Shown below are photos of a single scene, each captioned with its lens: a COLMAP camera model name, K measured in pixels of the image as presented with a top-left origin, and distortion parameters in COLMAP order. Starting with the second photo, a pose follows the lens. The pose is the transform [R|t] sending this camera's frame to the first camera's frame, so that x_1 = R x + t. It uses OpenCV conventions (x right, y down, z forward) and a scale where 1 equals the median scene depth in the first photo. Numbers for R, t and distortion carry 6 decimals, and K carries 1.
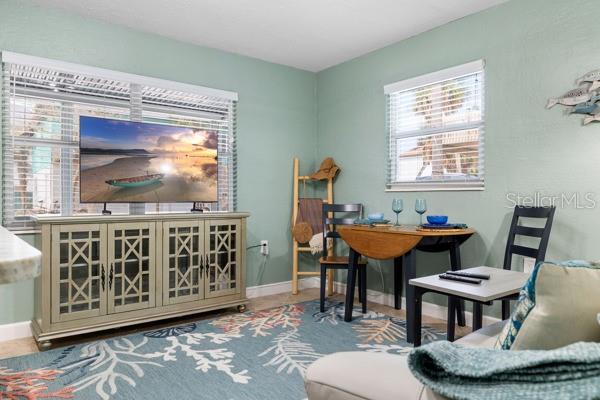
lens RADIAL K [[416.4, 0, 300.0], [0, 416.4, 200.0], [0, 0, 1]] dist [0.004980, -0.001712]
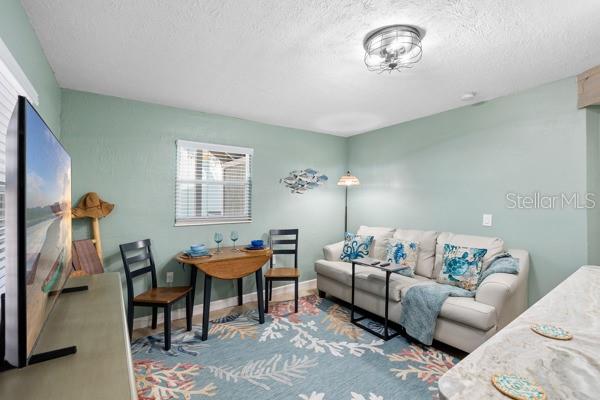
lens RADIAL K [[272.0, 0, 303.0], [0, 272.0, 203.9], [0, 0, 1]] dist [-0.001843, 0.000007]
pose [[0.040173, -0.012138, 0.999119, -0.709852], [0.005786, 0.999912, 0.011915, -0.116409], [-0.999176, 0.005302, 0.040240, 0.752164]]
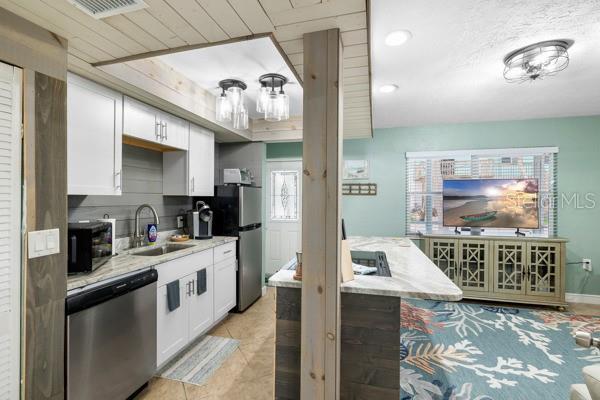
lens RADIAL K [[270.5, 0, 301.4], [0, 270.5, 198.8], [0, 0, 1]] dist [-0.001487, -0.000126]
pose [[0.602156, 0.001896, -0.798376, 0.062983], [-0.003745, 0.999993, -0.000450, -0.112554], [0.798370, 0.003261, 0.602159, -0.246153]]
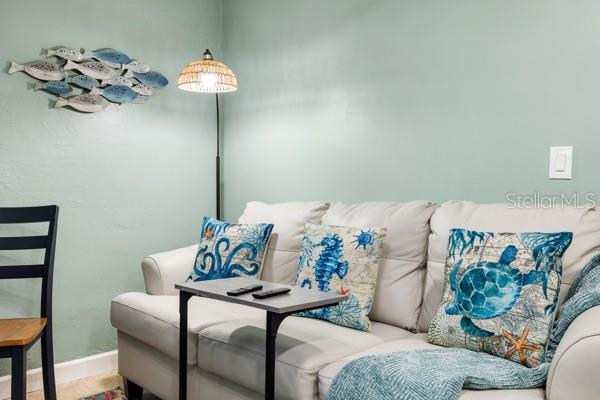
lens RADIAL K [[500.2, 0, 300.0], [0, 500.2, 200.0], [0, 0, 1]] dist [0.008142, 0.003238]
pose [[-0.144149, -0.007894, 0.989525, -0.316419], [0.003846, 0.999956, 0.008538, -0.003952], [-0.989549, 0.005037, -0.144112, 0.564398]]
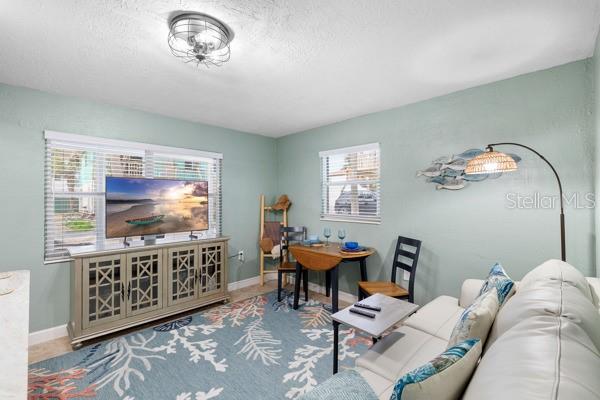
lens RADIAL K [[268.3, 0, 301.9], [0, 268.3, 198.3], [0, 0, 1]] dist [-0.000060, 0.000482]
pose [[0.992651, -0.001908, 0.120998, 0.021333], [0.002673, 0.999977, -0.006164, -0.119988], [-0.120984, 0.006442, 0.992634, 0.017510]]
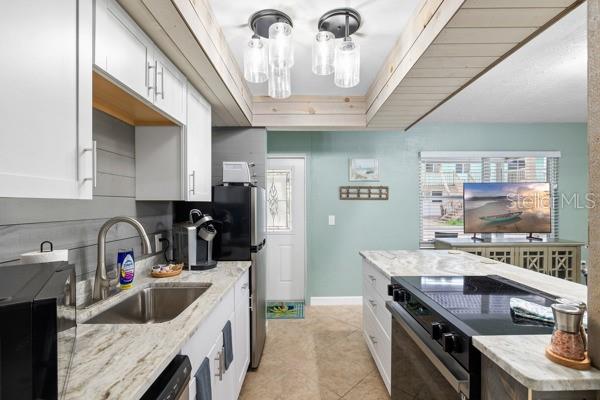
lens RADIAL K [[272.0, 0, 303.0], [0, 272.0, 203.9], [0, 0, 1]] dist [-0.001843, 0.000007]
pose [[0.791384, -0.005413, -0.611295, -0.359523], [0.004059, 0.999985, -0.003599, -0.112325], [0.611306, 0.000367, 0.791394, -0.295055]]
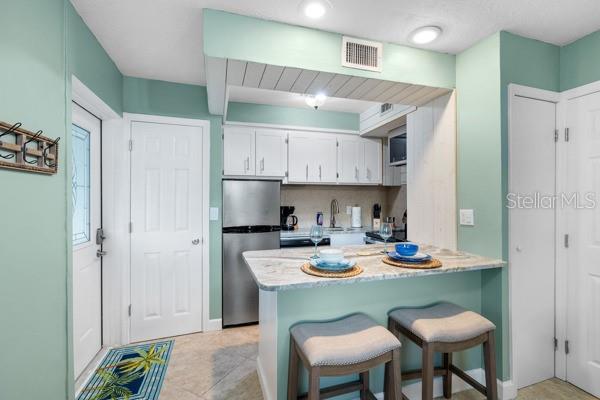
lens RADIAL K [[272.0, 0, 303.0], [0, 272.0, 203.9], [0, 0, 1]] dist [-0.001843, 0.000007]
pose [[0.334793, -0.007810, 0.942259, -1.617134], [0.003136, 0.999969, 0.007174, -0.076020], [-0.942286, 0.000553, 0.334808, -0.073388]]
